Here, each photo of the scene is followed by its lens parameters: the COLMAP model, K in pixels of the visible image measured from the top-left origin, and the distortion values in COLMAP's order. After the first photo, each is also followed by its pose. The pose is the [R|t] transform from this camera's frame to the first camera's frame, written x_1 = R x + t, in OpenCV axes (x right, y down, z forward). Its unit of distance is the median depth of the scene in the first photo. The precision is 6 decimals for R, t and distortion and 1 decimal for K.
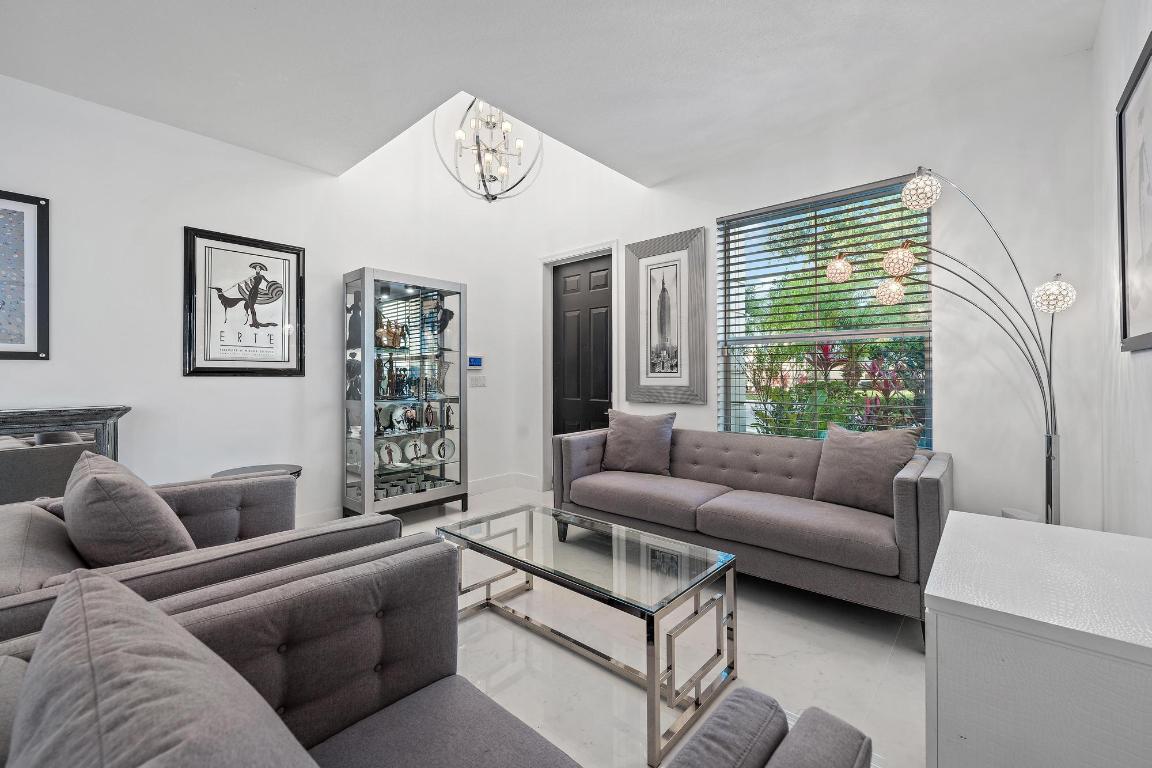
lens RADIAL K [[476.9, 0, 575.3], [0, 476.9, 378.4], [0, 0, 1]] dist [-0.001414, -0.000253]
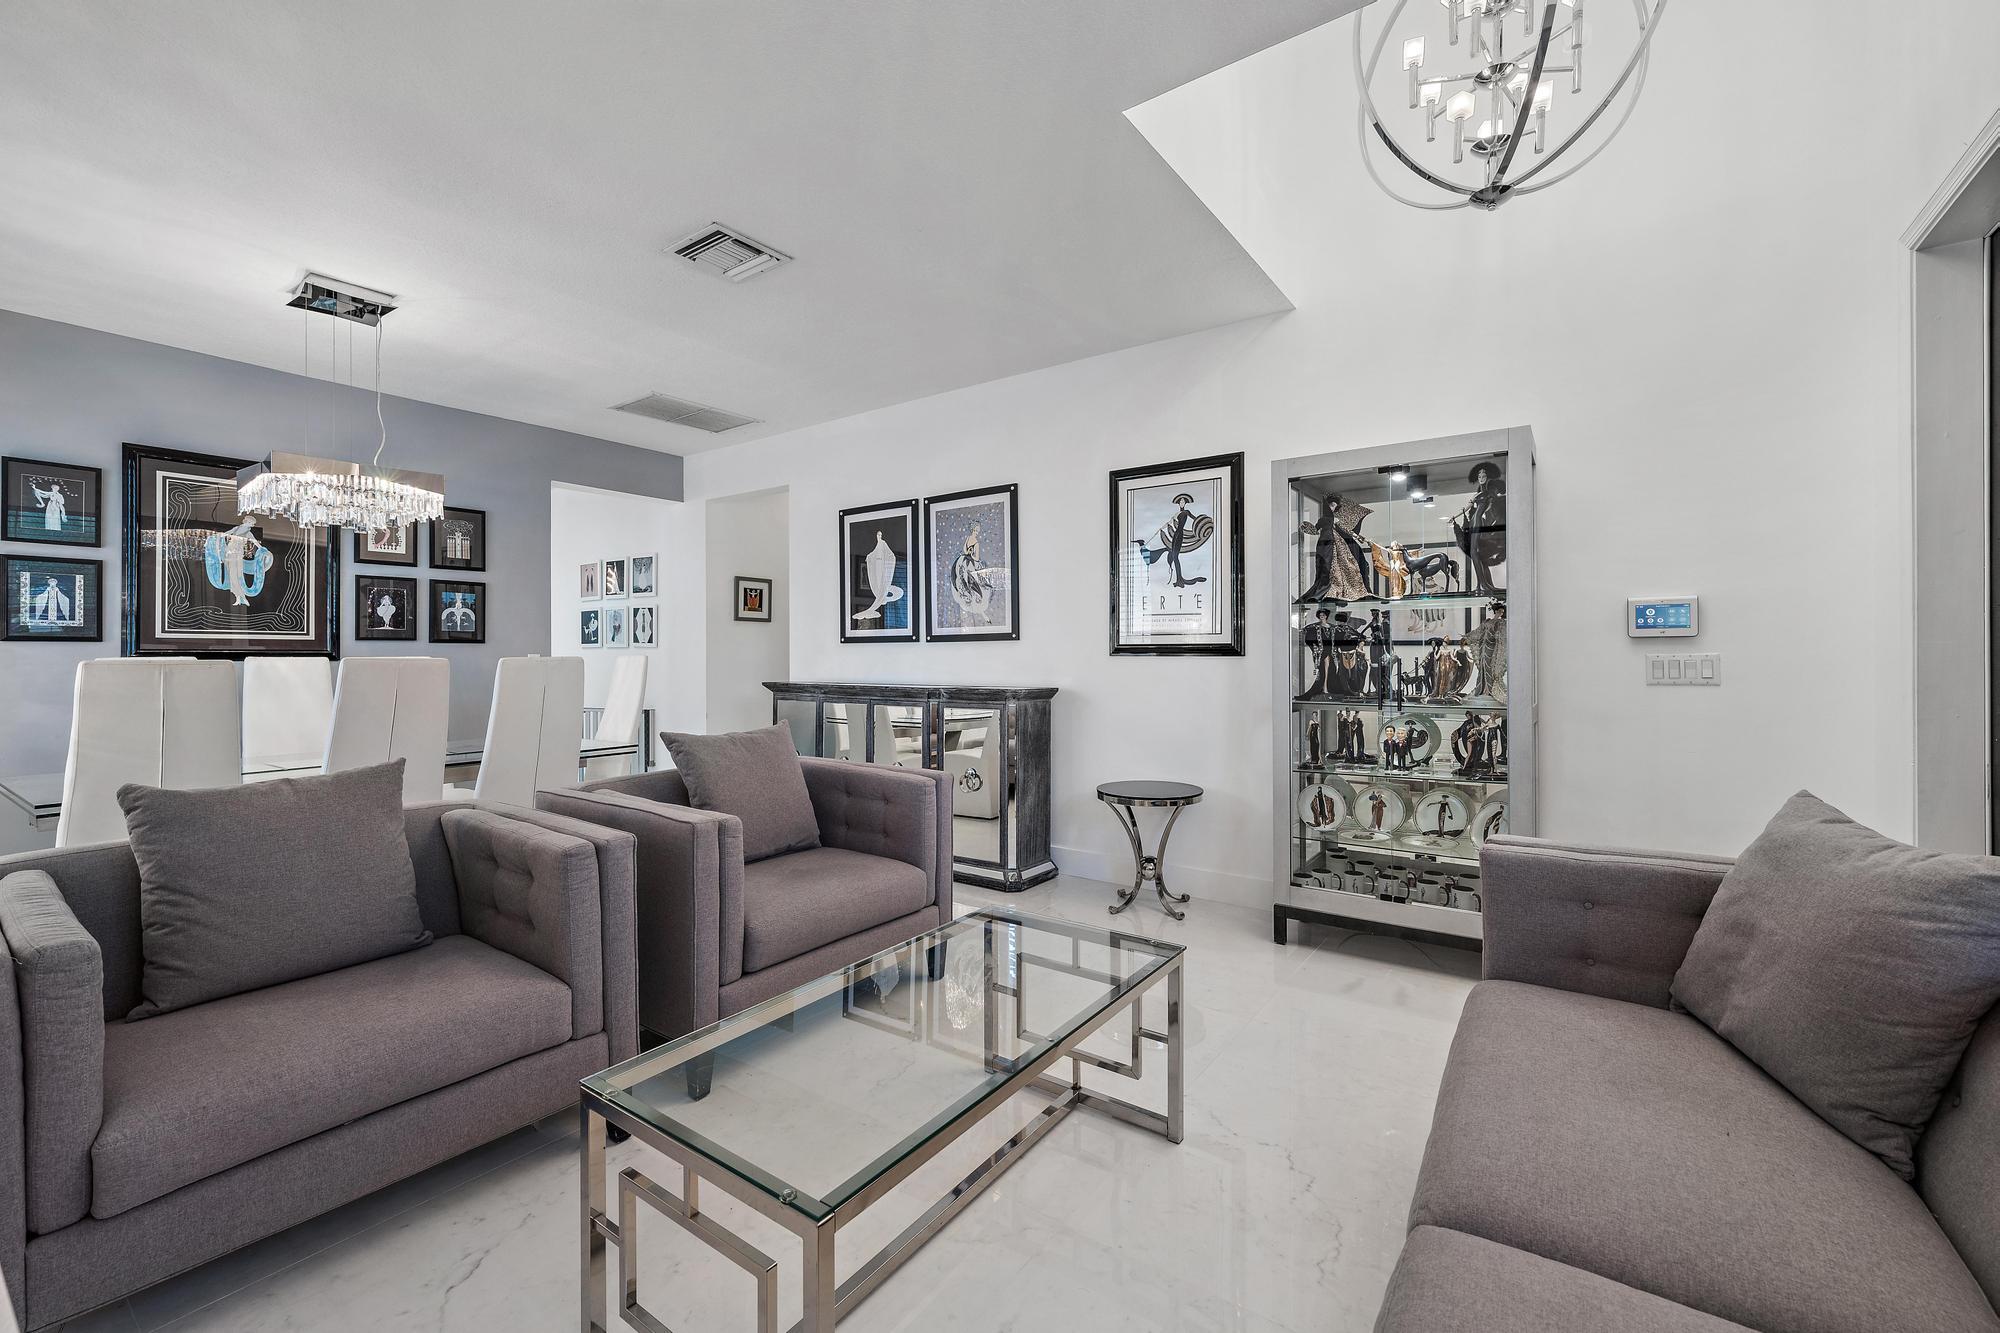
lens RADIAL K [[828.0, 0, 998.8], [0, 828.0, 656.8], [0, 0, 1]] dist [-0.001414, -0.000253]
pose [[0.108704, 0.007386, -0.994047, 0.519411], [0.001681, 0.999970, 0.007614, -0.013402], [0.994073, -0.002499, 0.108688, 0.606666]]
